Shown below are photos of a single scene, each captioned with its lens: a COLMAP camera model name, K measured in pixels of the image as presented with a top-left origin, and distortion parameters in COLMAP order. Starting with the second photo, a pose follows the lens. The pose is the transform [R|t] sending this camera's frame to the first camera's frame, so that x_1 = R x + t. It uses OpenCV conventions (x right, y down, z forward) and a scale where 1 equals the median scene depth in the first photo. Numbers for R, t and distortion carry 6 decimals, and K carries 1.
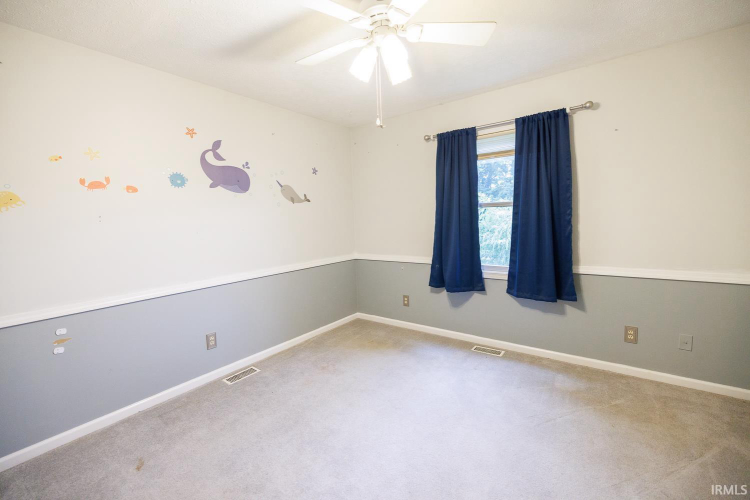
lens RADIAL K [[313.1, 0, 380.3], [0, 313.1, 249.6], [0, 0, 1]] dist [-0.000628, -0.000147]
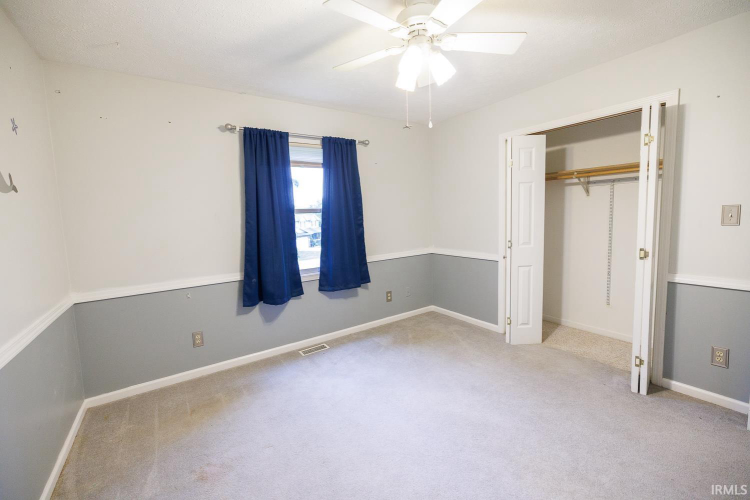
lens RADIAL K [[313.1, 0, 378.1], [0, 313.1, 249.6], [0, 0, 1]] dist [-0.000628, -0.000147]
pose [[0.326629, -0.079923, 0.941767, -0.571943], [0.129840, 0.990766, 0.039050, -0.022320], [-0.936192, 0.109524, 0.333990, 0.433567]]
